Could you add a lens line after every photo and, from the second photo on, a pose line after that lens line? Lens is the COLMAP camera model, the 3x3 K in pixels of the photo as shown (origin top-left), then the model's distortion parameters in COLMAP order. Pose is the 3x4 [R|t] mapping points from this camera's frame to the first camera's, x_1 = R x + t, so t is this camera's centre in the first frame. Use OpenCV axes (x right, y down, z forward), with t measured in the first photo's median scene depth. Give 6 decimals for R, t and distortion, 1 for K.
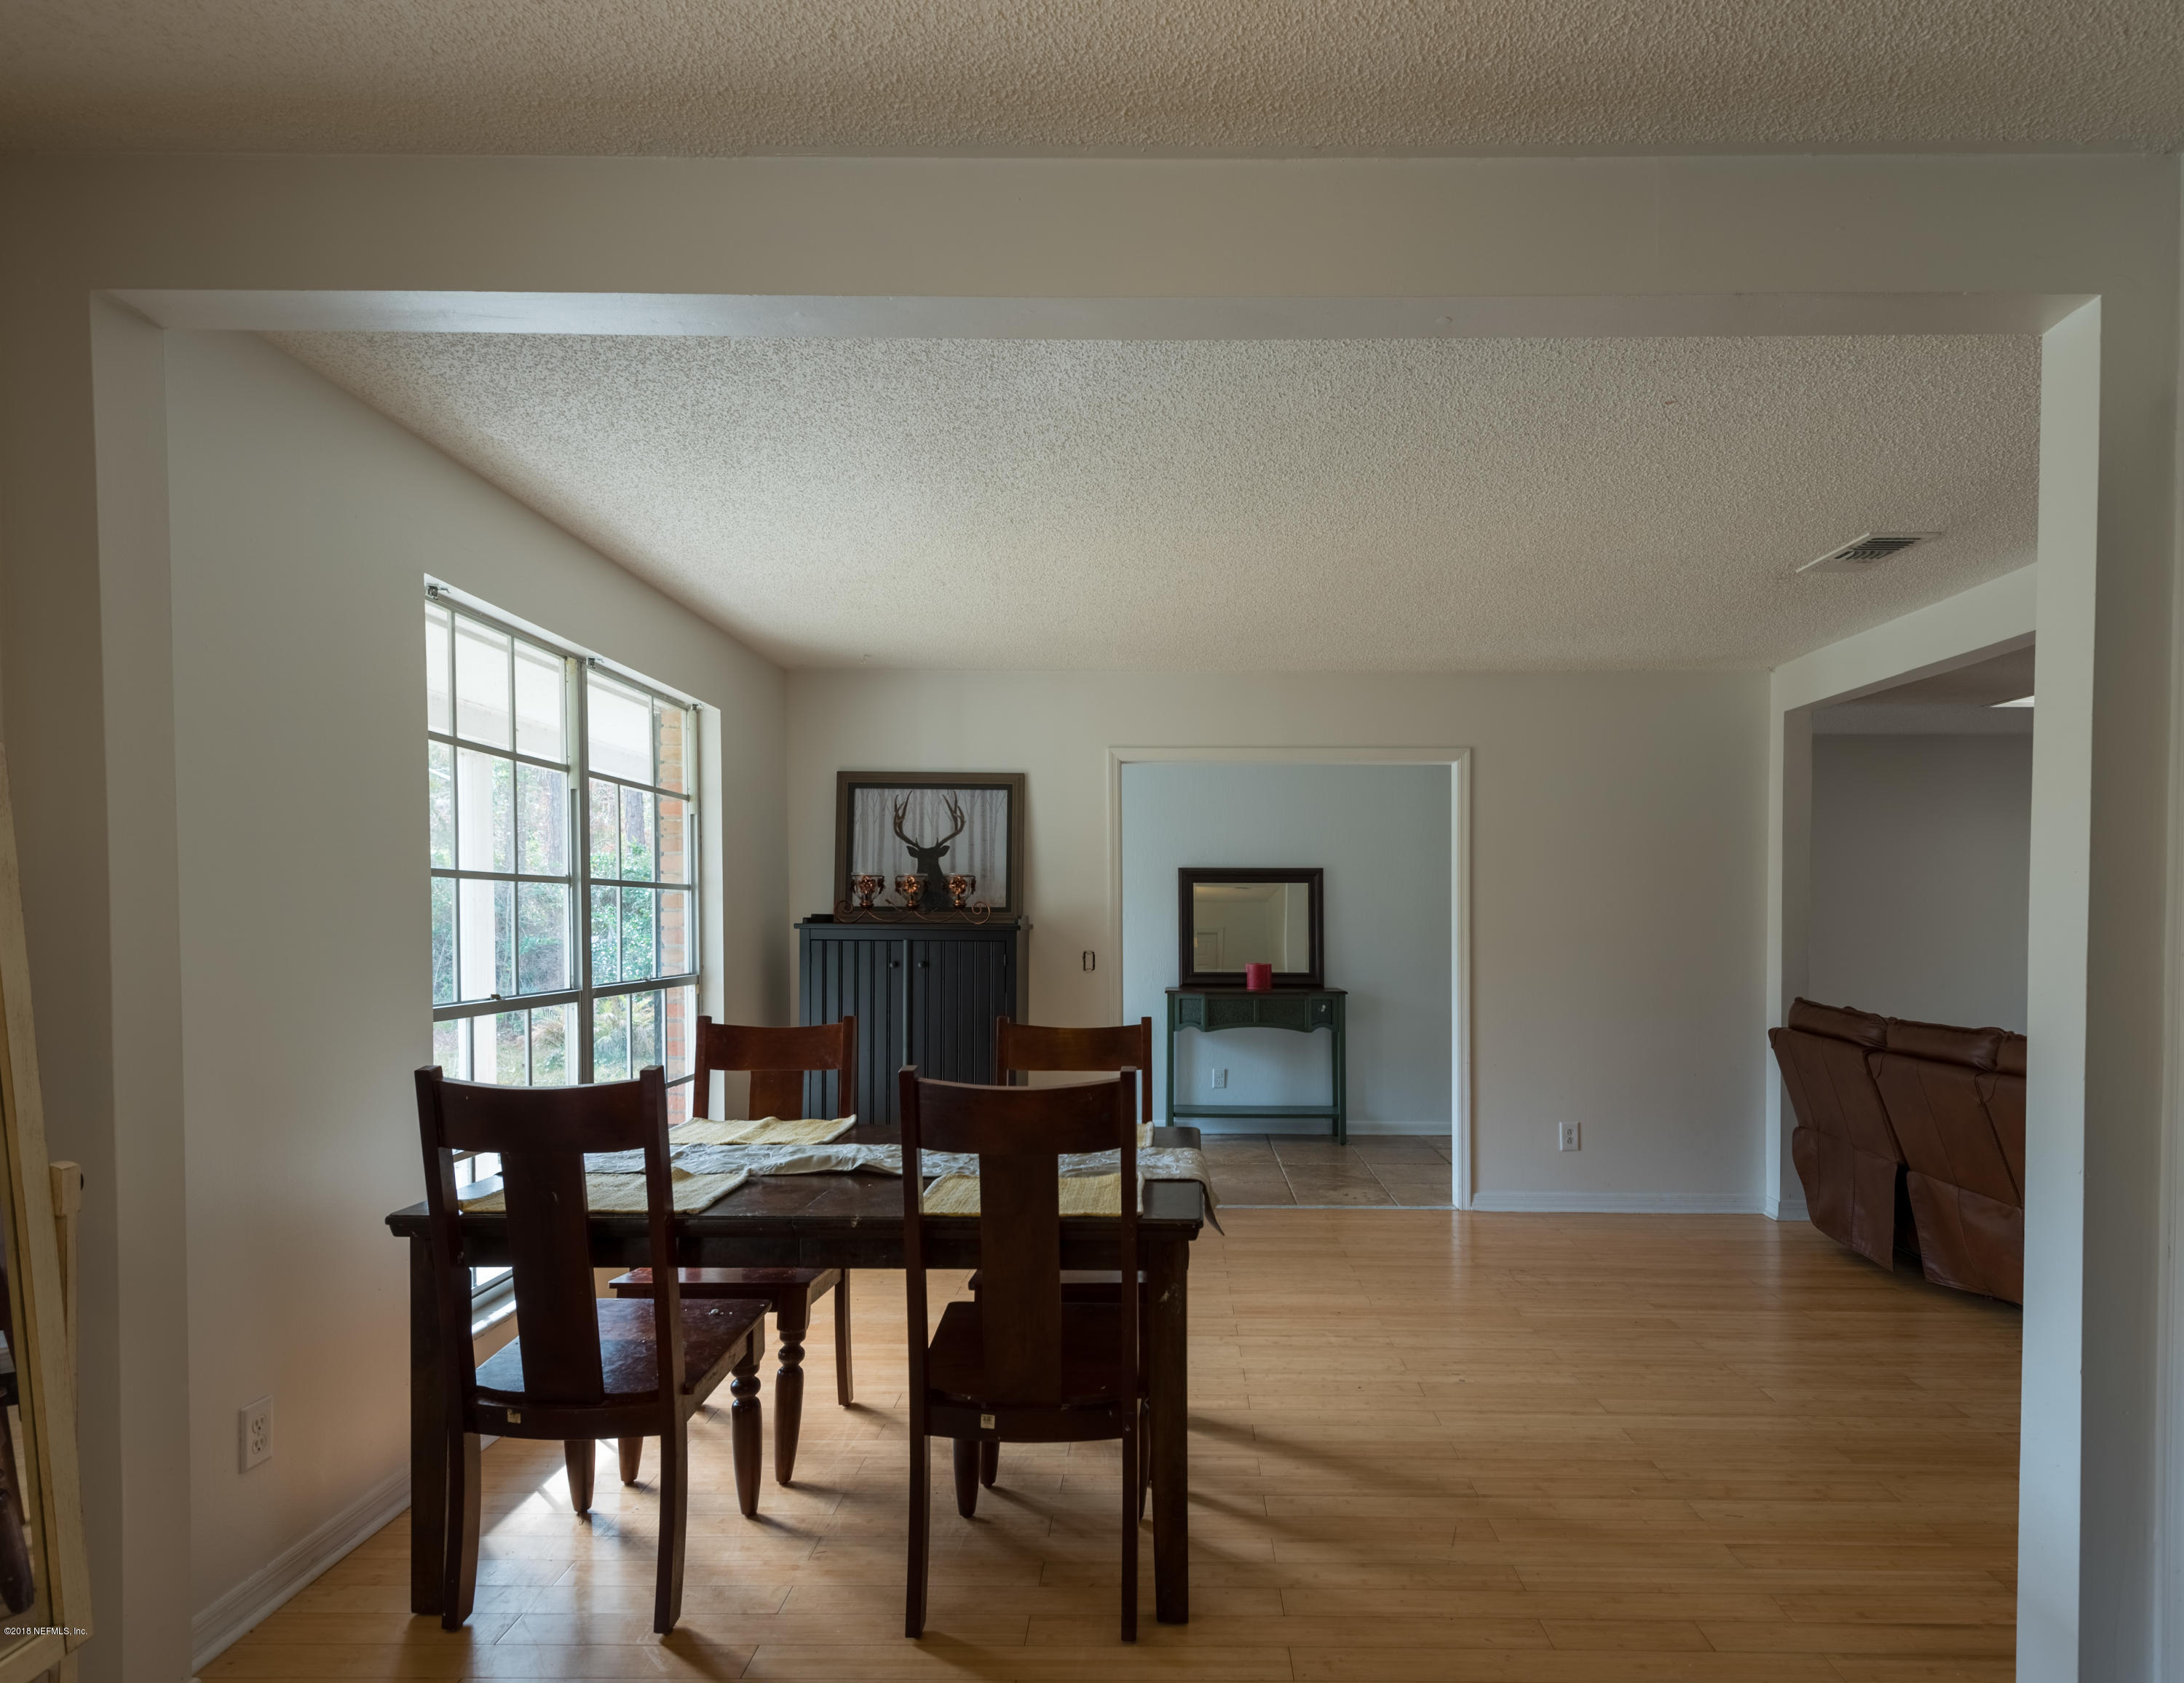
lens RADIAL K [[1171.9, 0, 1223.3], [0, 1171.9, 953.4], [0, 0, 1]] dist [0.036571, -0.001229]
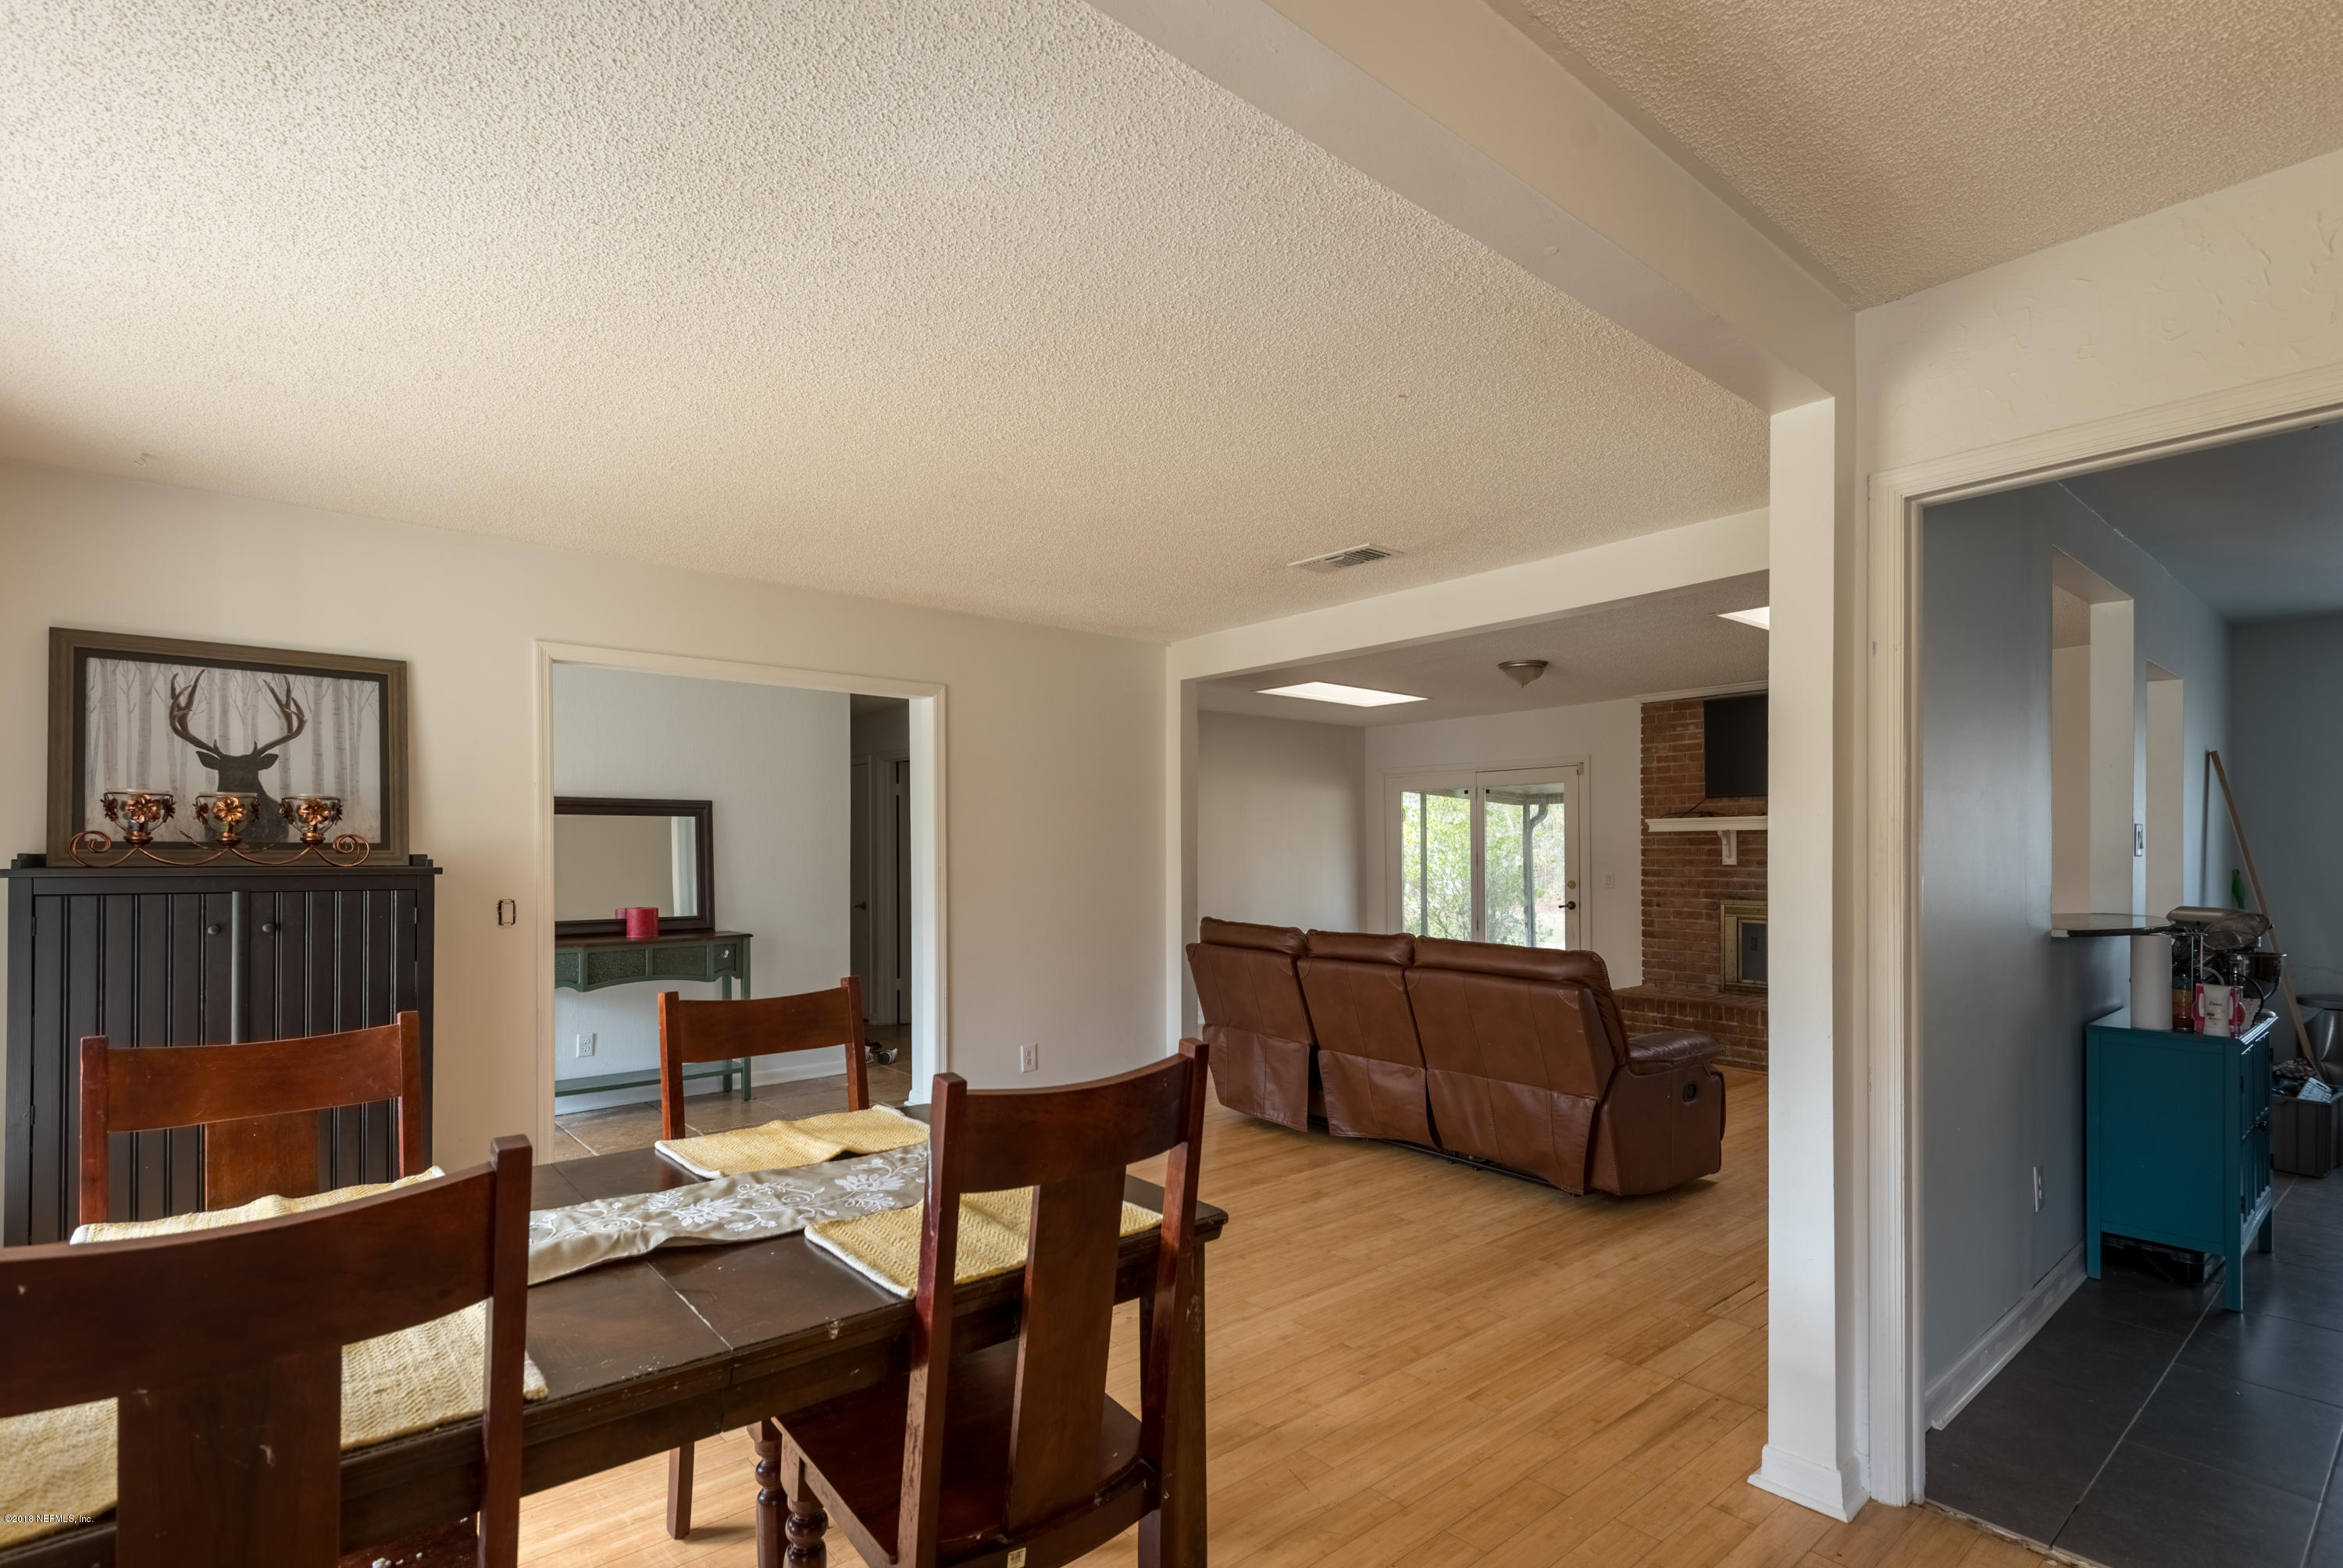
lens RADIAL K [[1062.3, 0, 1164.0], [0, 1062.3, 850.7], [0, 0, 1]] dist [0.022540, -0.003902]
pose [[0.782235, -0.005709, 0.622957, -0.220977], [0.027186, 0.999318, -0.024980, -0.004649], [-0.622390, 0.036476, 0.781857, 0.178867]]
